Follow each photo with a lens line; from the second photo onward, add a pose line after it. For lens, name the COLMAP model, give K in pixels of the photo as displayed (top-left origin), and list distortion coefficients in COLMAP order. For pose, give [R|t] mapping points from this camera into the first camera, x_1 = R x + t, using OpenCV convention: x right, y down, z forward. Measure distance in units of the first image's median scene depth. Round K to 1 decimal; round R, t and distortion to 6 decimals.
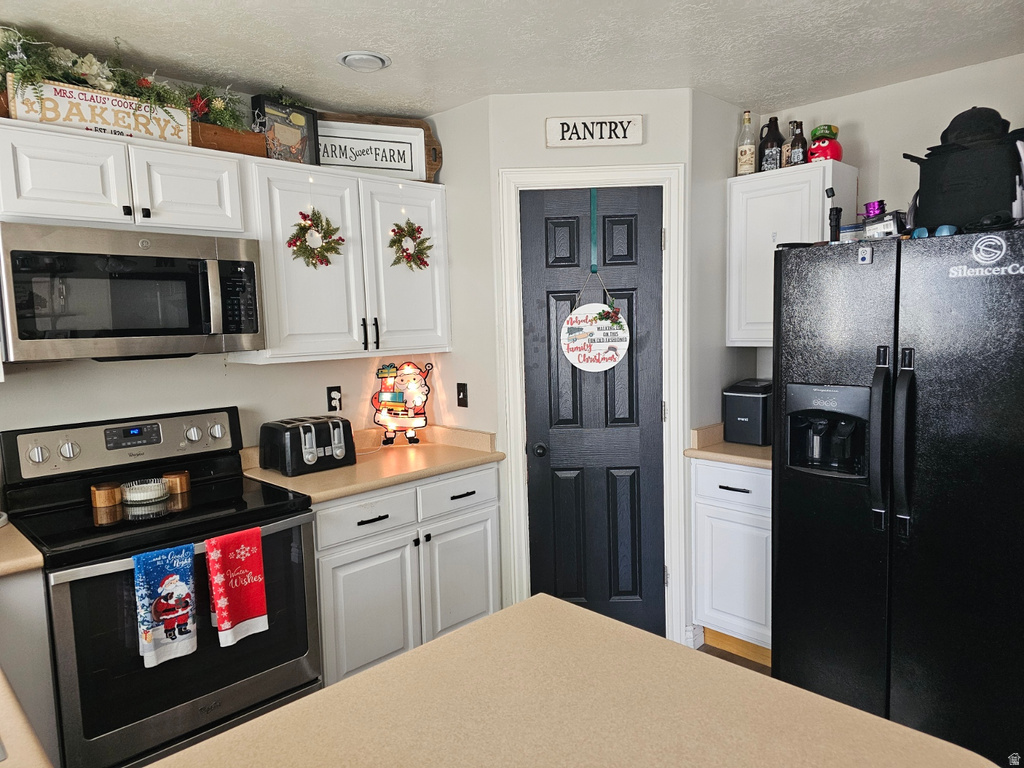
lens RADIAL K [[695.5, 0, 517.0], [0, 695.5, 391.0], [0, 0, 1]] dist [0.060508, -0.050444]
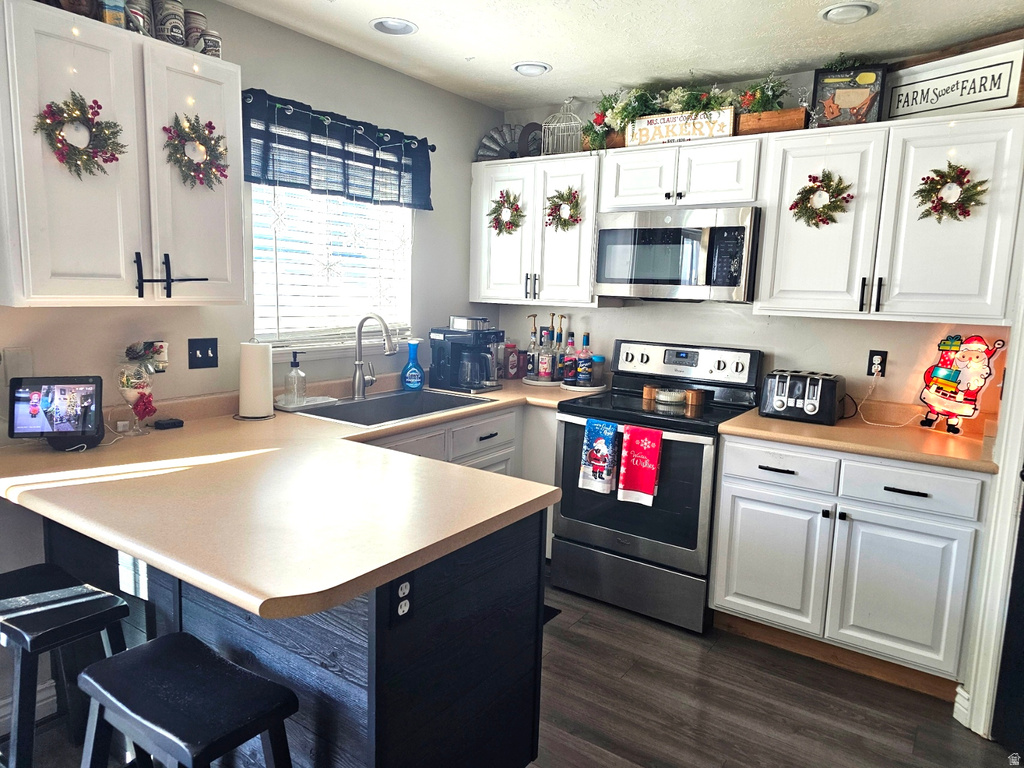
lens RADIAL K [[695.5, 0, 517.0], [0, 695.5, 391.0], [0, 0, 1]] dist [0.060508, -0.050444]
pose [[0.160313, 0.175848, -0.971276, 0.695881], [-0.143391, 0.977714, 0.153346, -0.034013], [0.976595, 0.114689, 0.181956, 0.396629]]
